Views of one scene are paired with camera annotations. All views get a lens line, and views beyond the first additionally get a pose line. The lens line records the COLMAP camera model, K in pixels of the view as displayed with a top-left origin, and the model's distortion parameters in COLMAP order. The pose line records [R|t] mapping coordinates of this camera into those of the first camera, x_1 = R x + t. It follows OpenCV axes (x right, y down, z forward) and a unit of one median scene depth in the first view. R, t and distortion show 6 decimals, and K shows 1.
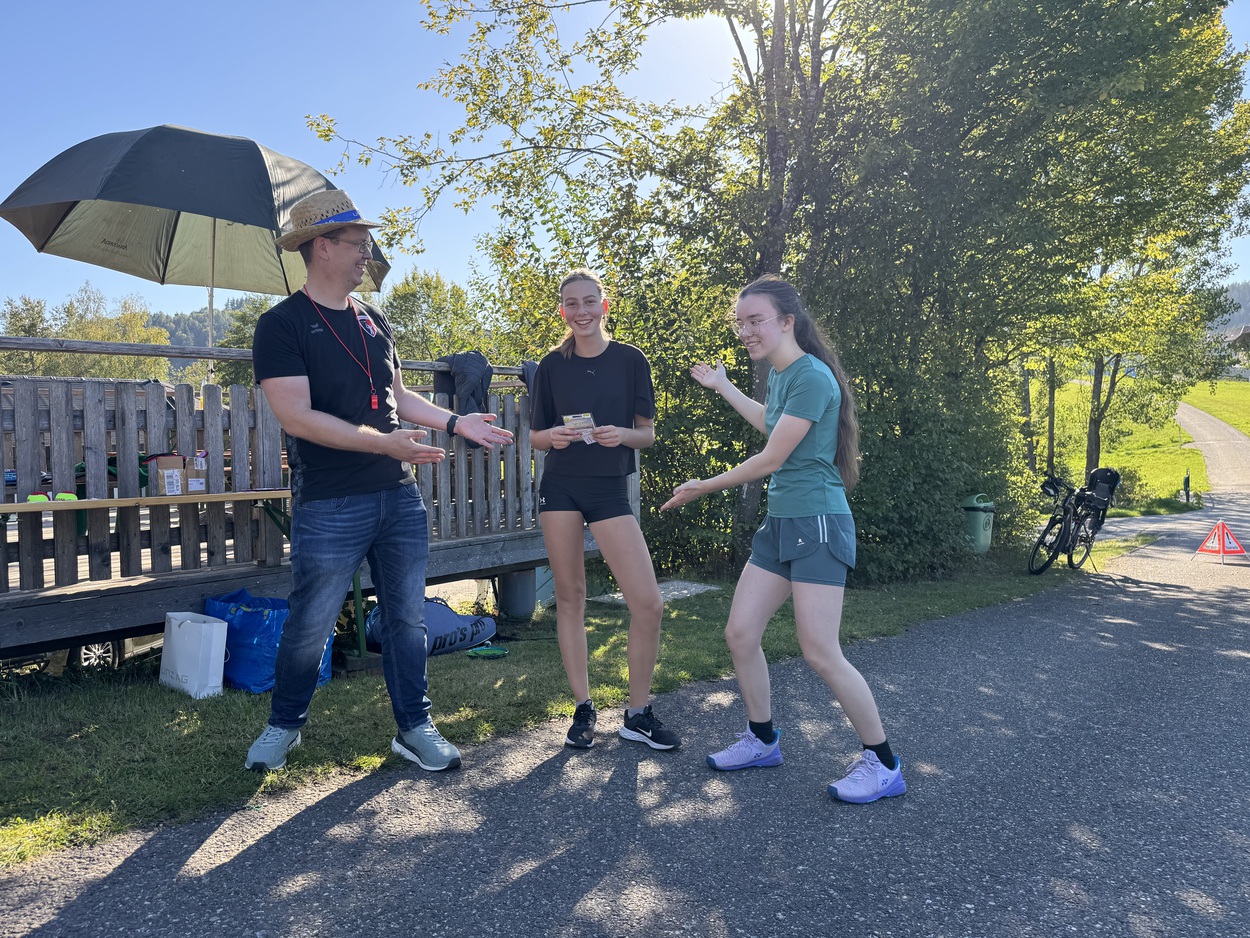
lens RADIAL K [[871.4, 0, 621.6], [0, 871.4, 463.4], [0, 0, 1]] dist [0.061211, -0.067019]
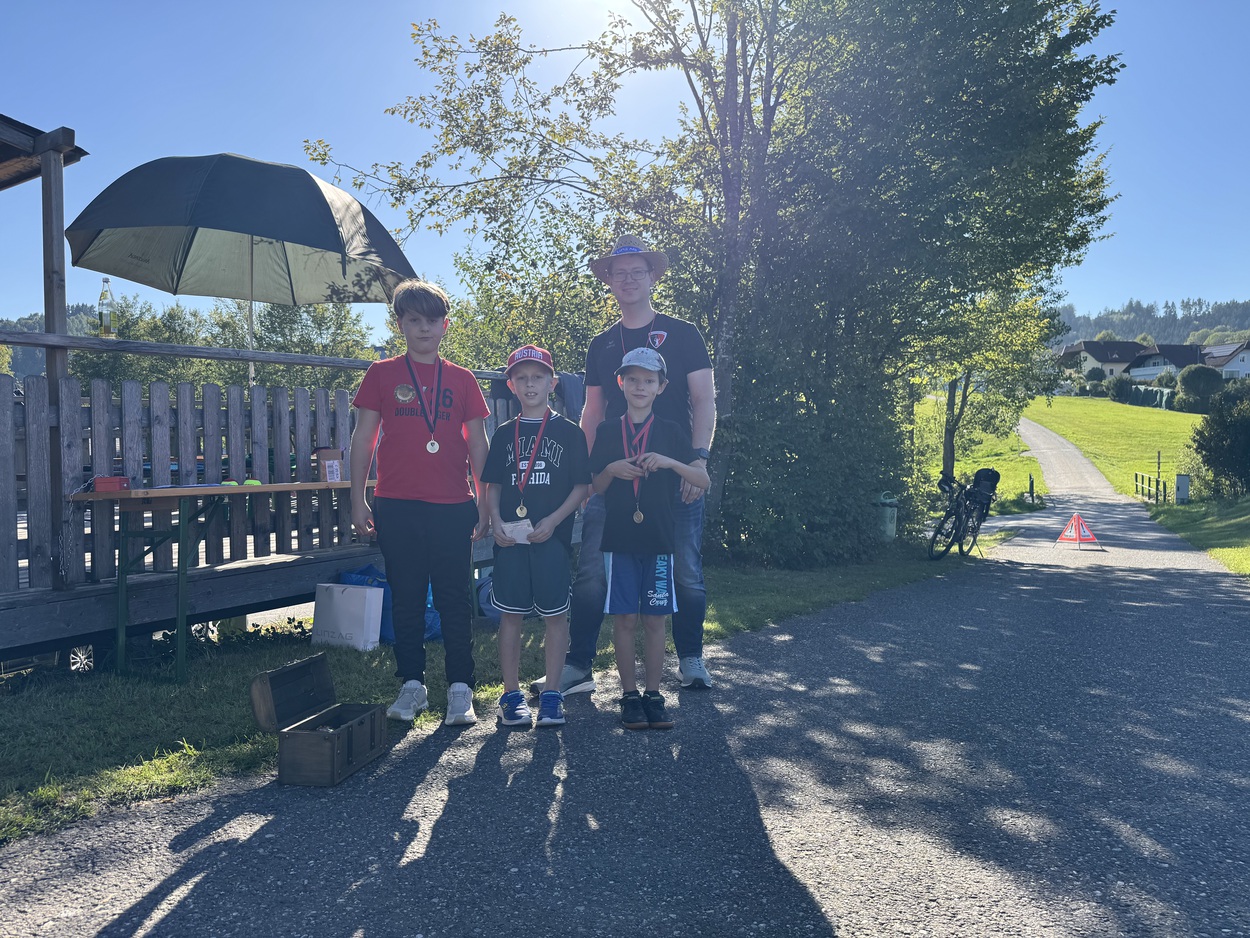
lens RADIAL K [[871.4, 0, 625.2], [0, 871.4, 462.8], [0, 0, 1]] dist [0.061211, -0.067019]
pose [[0.988678, -0.009107, 0.149775, -0.132039], [0.011507, 0.999819, -0.015165, 0.014464], [-0.149610, 0.016717, 0.988604, -0.099401]]
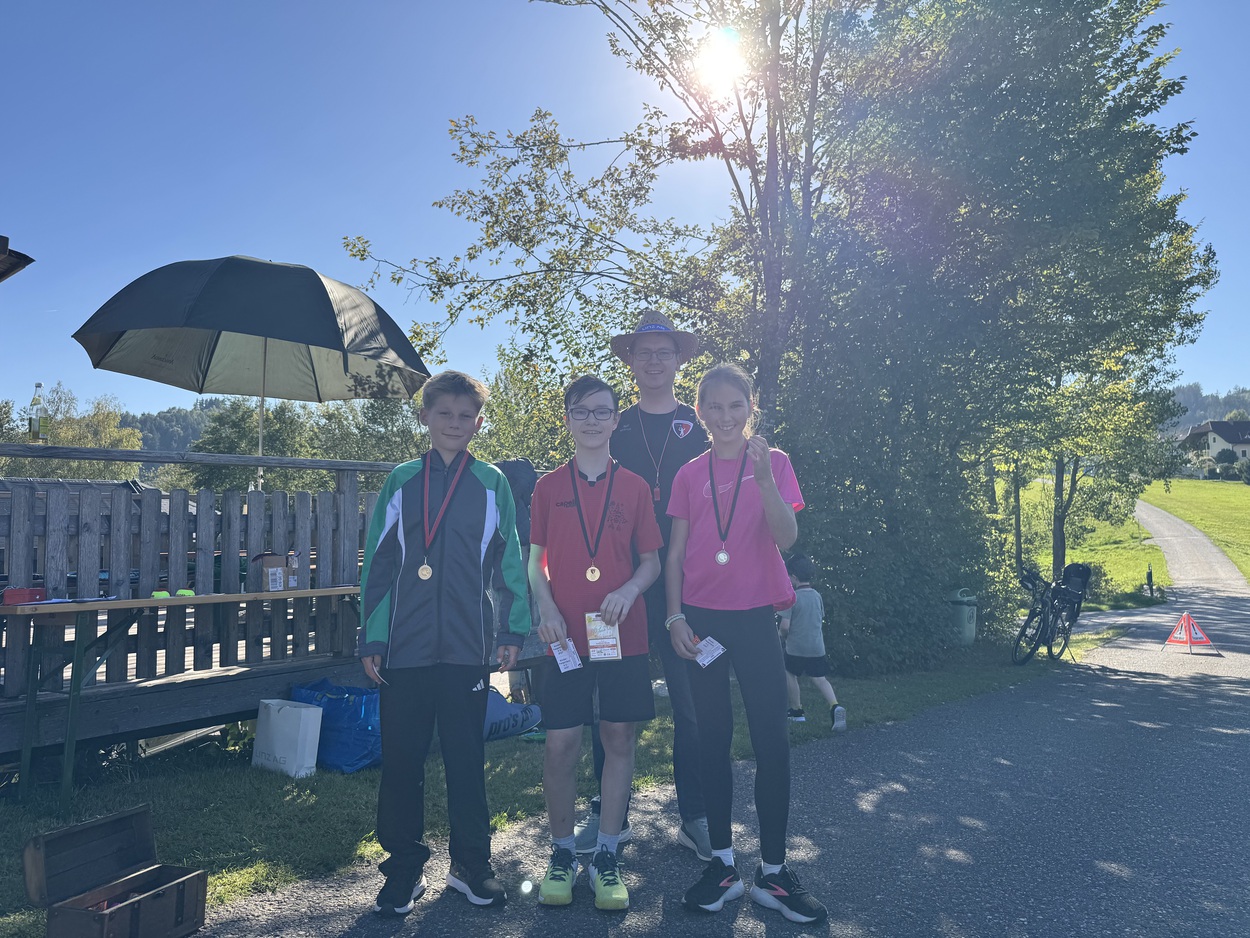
lens RADIAL K [[871.4, 0, 634.0], [0, 871.4, 473.3], [0, 0, 1]] dist [0.061211, -0.067019]
pose [[0.998954, -0.001880, 0.045695, -0.048151], [0.006478, 0.994897, -0.100691, 0.001517], [-0.045273, 0.100881, 0.993868, -0.061484]]
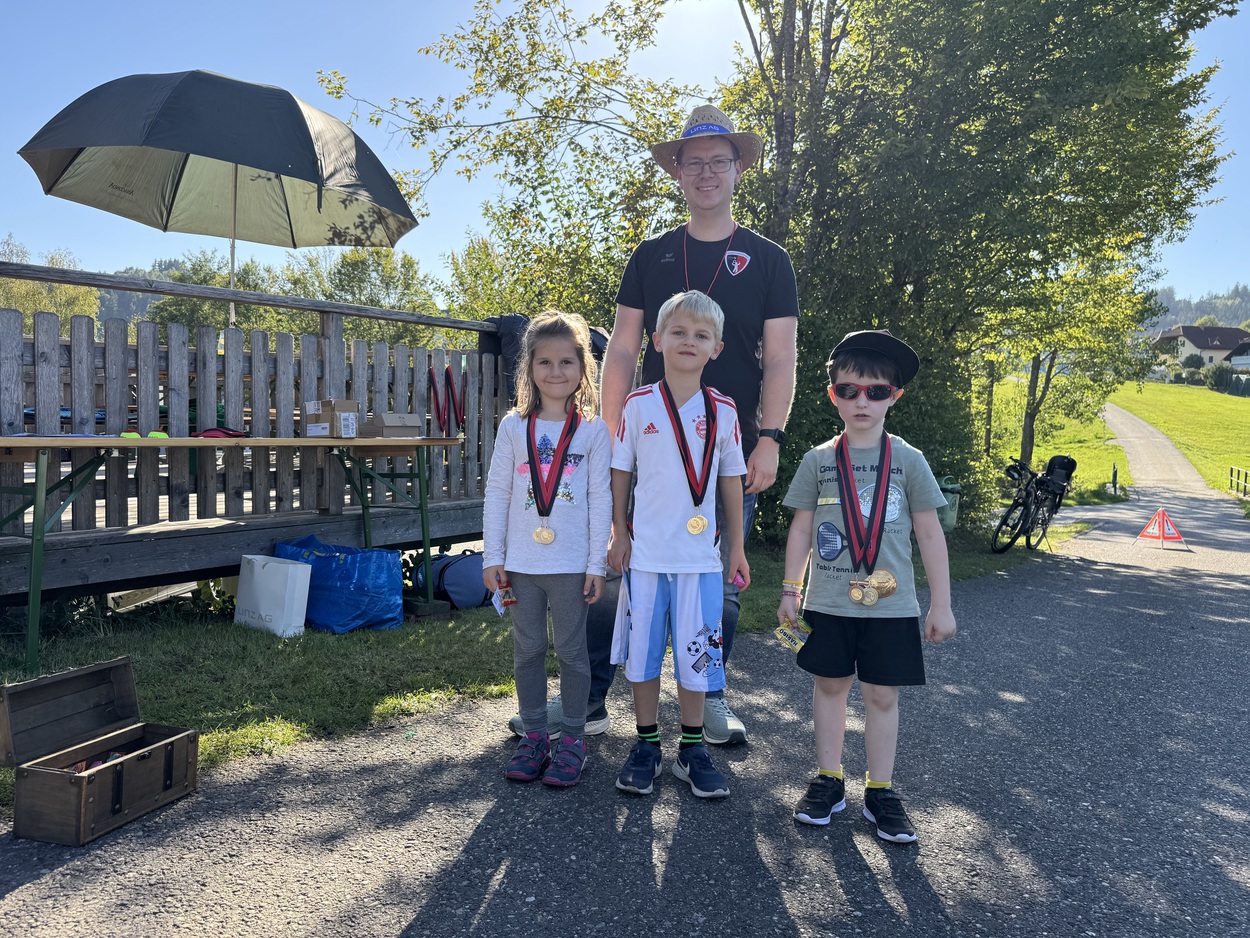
lens RADIAL K [[871.4, 0, 628.0], [0, 871.4, 461.3], [0, 0, 1]] dist [0.061211, -0.067019]
pose [[0.996686, 0.029063, 0.075976, -0.071213], [-0.030484, 0.999380, 0.017609, 0.013911], [-0.075418, -0.019867, 0.996954, -0.019671]]
